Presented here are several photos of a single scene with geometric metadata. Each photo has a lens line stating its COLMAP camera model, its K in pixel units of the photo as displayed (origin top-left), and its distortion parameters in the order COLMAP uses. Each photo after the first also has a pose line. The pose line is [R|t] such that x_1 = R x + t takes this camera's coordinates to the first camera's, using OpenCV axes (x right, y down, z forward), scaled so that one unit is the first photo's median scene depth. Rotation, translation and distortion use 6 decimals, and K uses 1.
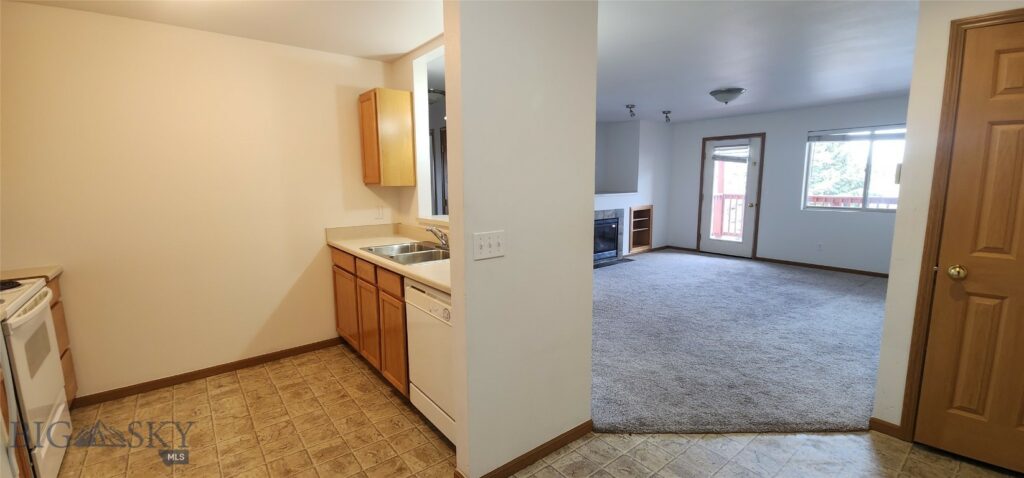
lens RADIAL K [[420.2, 0, 520.5], [0, 420.2, 240.0], [0, 0, 1]] dist [0.003344, -0.005664]
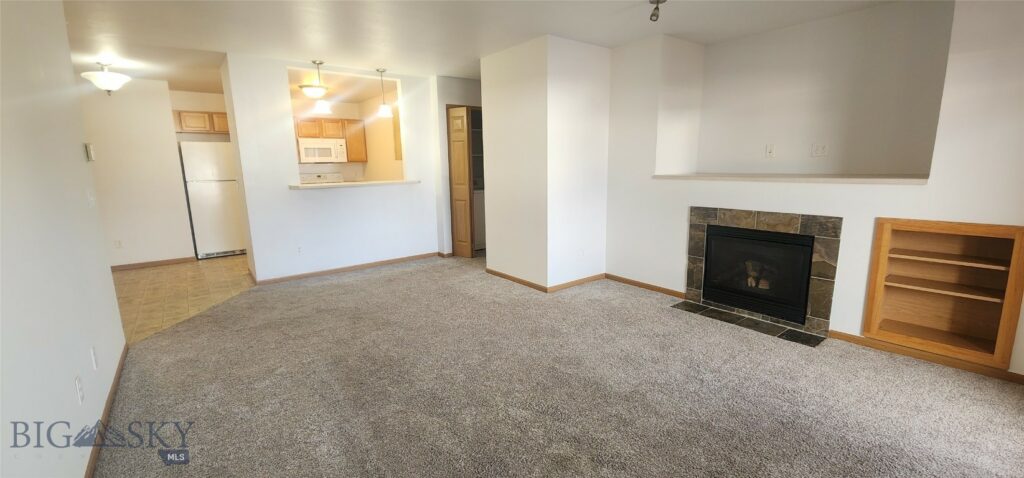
lens RADIAL K [[420.2, 0, 515.6], [0, 420.2, 239.4], [0, 0, 1]] dist [0.003344, -0.005664]
pose [[-0.025073, 0.184262, -0.982557, 0.693484], [-0.125872, 0.974462, 0.185956, -0.095672], [0.991730, 0.128339, -0.001239, 0.741578]]
